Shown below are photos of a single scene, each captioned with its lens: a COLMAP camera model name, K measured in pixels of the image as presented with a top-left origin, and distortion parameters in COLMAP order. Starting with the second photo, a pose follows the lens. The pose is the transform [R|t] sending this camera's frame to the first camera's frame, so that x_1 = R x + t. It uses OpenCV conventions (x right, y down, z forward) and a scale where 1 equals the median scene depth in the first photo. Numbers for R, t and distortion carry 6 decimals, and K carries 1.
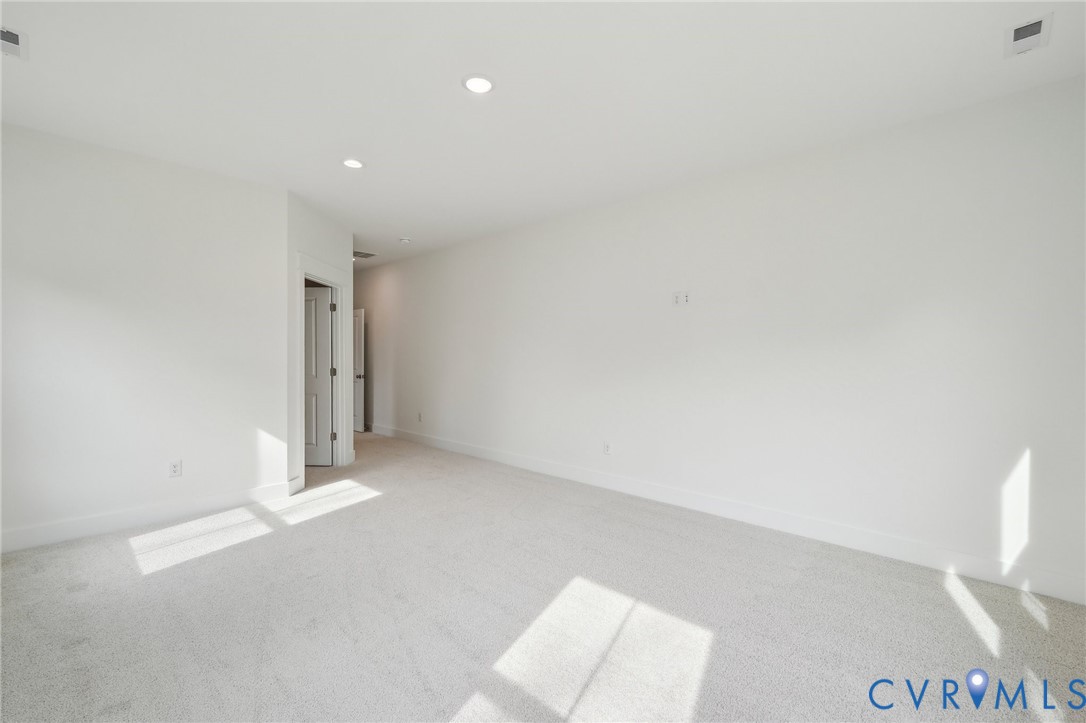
lens RADIAL K [[471.6, 0, 542.0], [0, 471.6, 359.2], [0, 0, 1]] dist [0.002622, -0.000741]
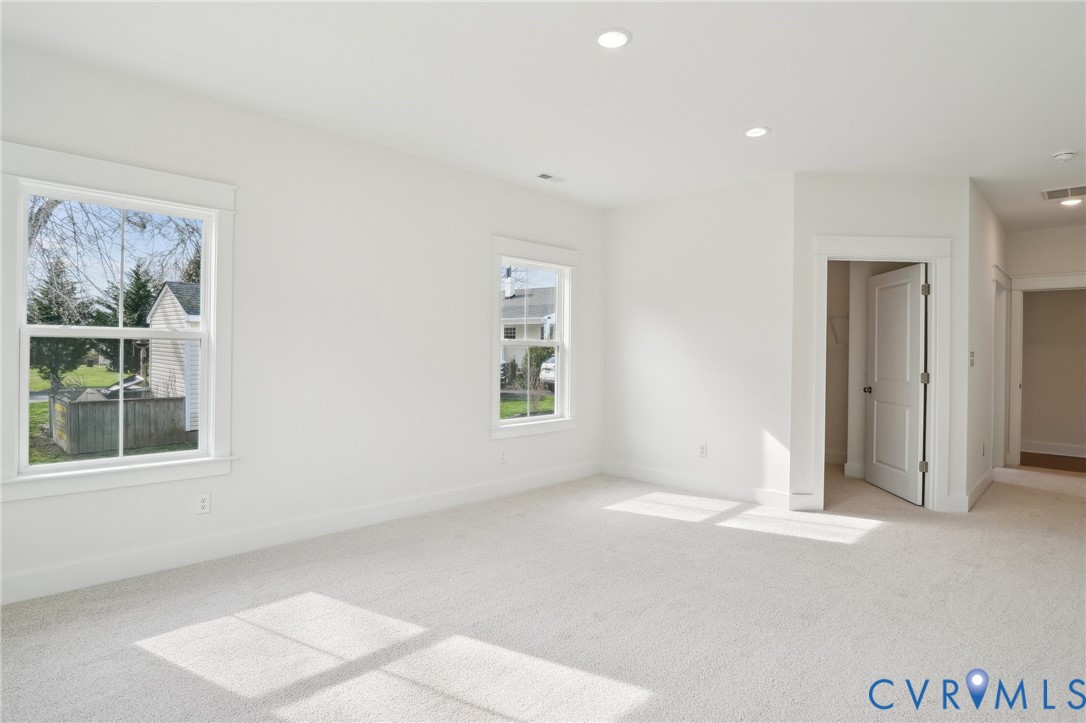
lens RADIAL K [[551.9, 0, 540.0], [0, 551.9, 357.3], [0, 0, 1]] dist [-0.005855, -0.000095]
pose [[0.010547, 0.014181, -0.999844, 0.569797], [-0.014433, 0.999797, 0.014028, -0.012192], [0.999840, 0.014283, 0.010750, 0.559829]]
